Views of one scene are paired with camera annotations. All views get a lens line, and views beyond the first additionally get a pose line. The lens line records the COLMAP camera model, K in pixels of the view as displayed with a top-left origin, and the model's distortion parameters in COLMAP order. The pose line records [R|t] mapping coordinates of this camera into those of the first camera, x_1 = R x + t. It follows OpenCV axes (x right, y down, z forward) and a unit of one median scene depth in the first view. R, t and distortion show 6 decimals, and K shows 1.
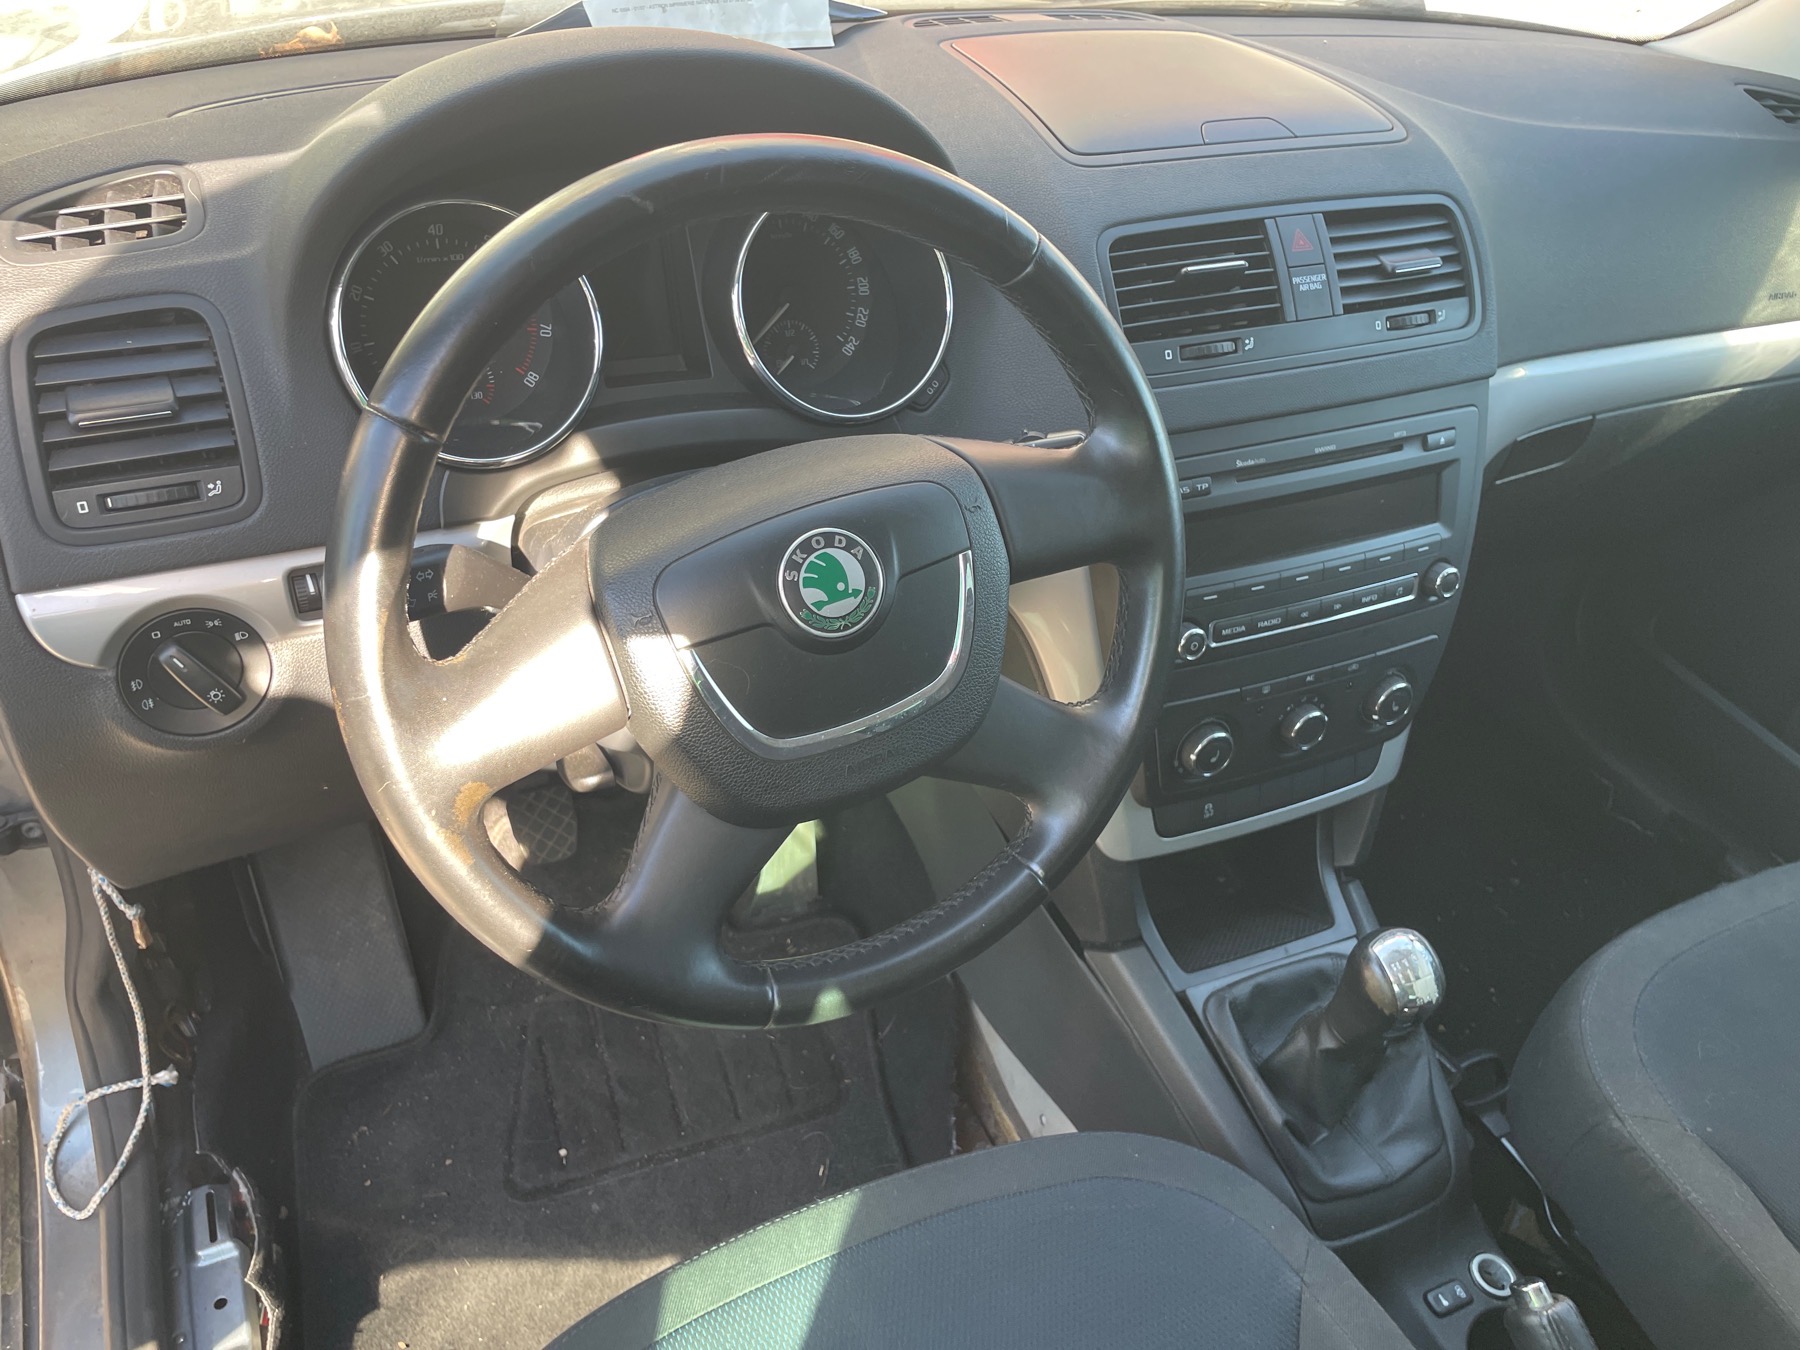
lens RADIAL K [[1348.1, 0, 900.0], [0, 1348.1, 675.0], [0, 0, 1]] dist [0.045426, -0.005926]
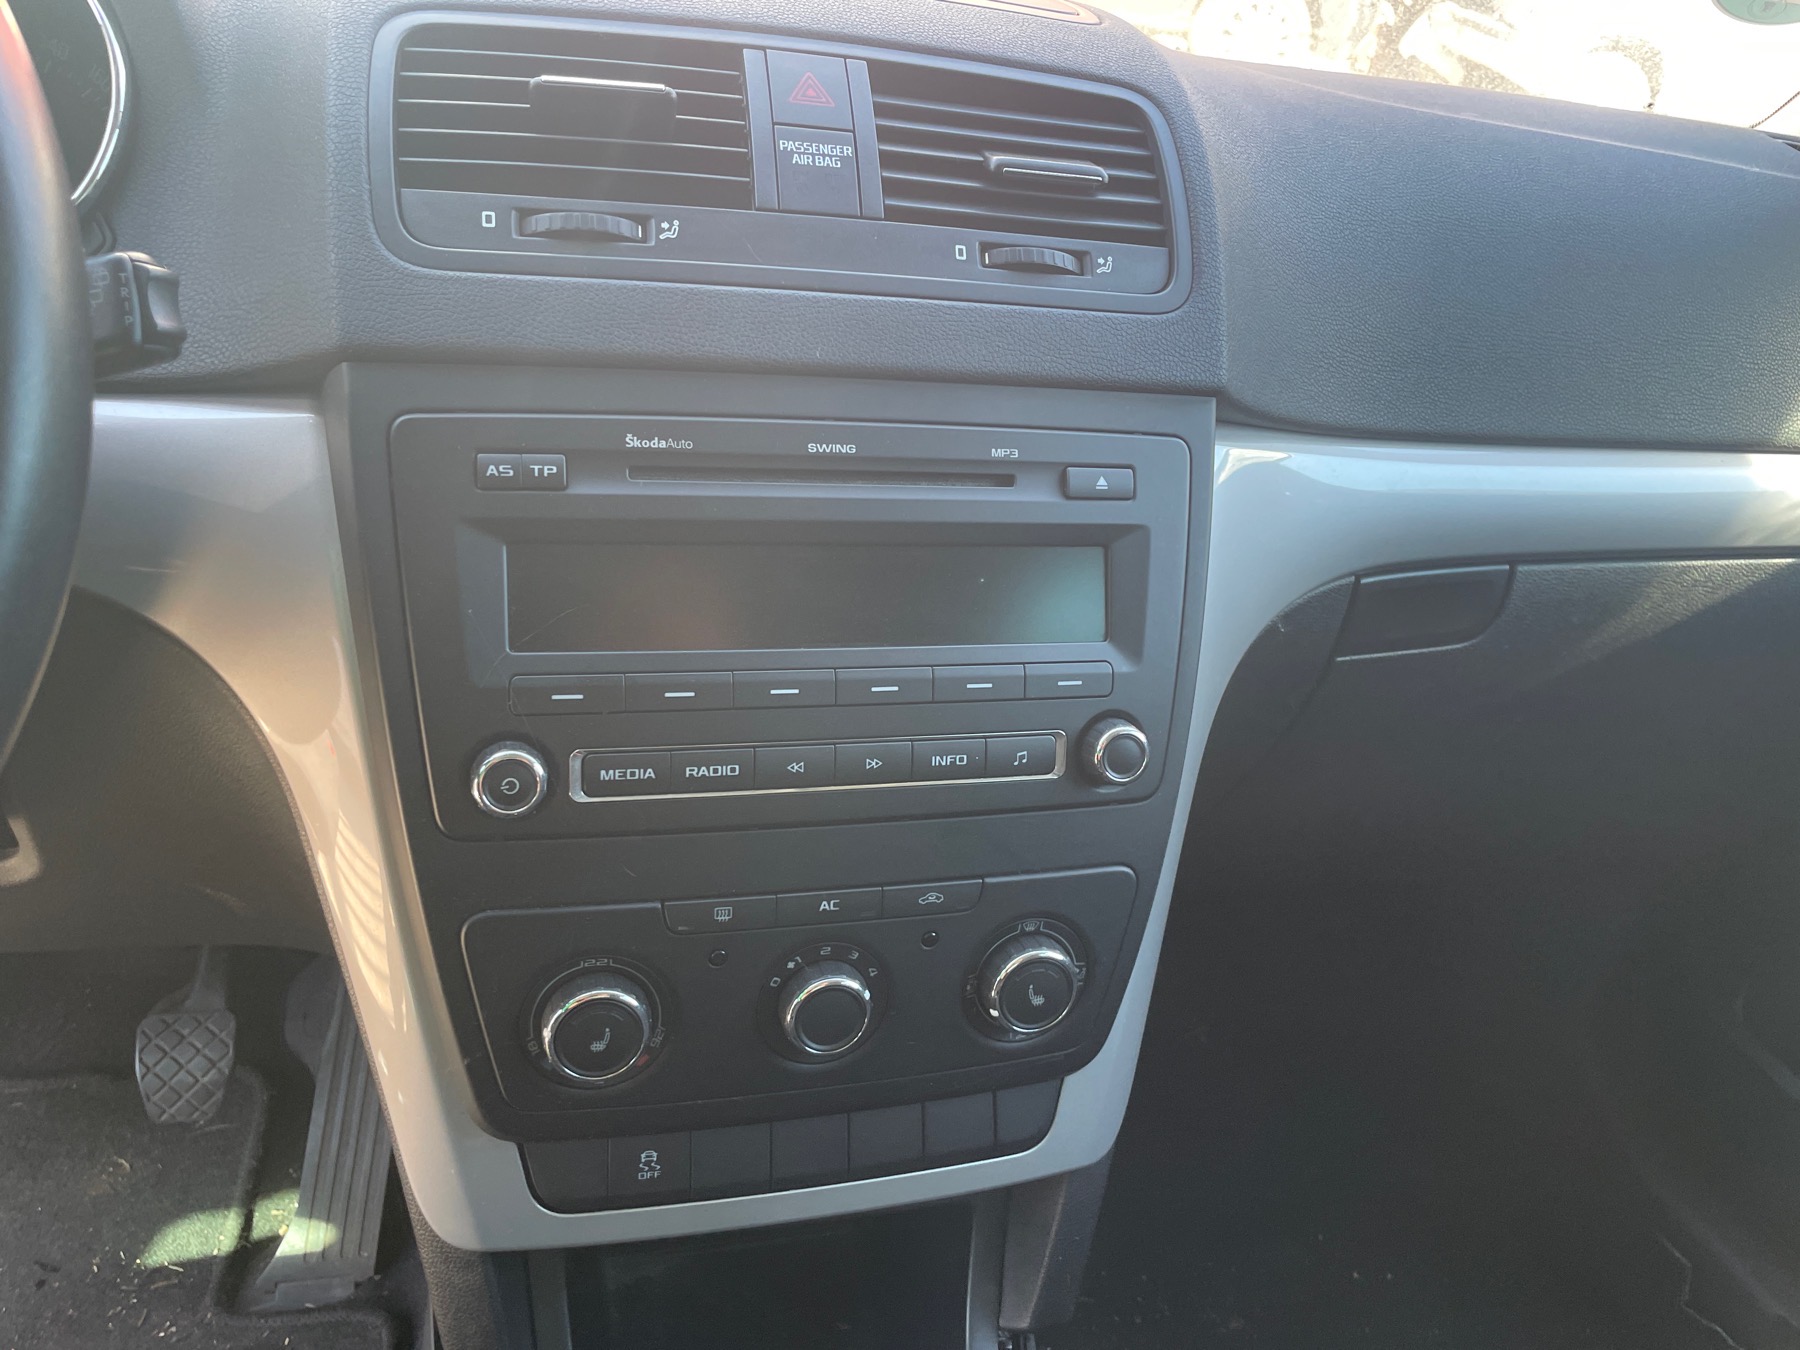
lens RADIAL K [[1372.8, 0, 900.0], [0, 1372.8, 675.0], [0, 0, 1]] dist [0.071979, -0.110232]
pose [[0.986061, 0.079798, -0.146002, 0.414029], [-0.116428, 0.957787, -0.262847, 0.054147], [0.118864, 0.276182, 0.953727, 0.503102]]
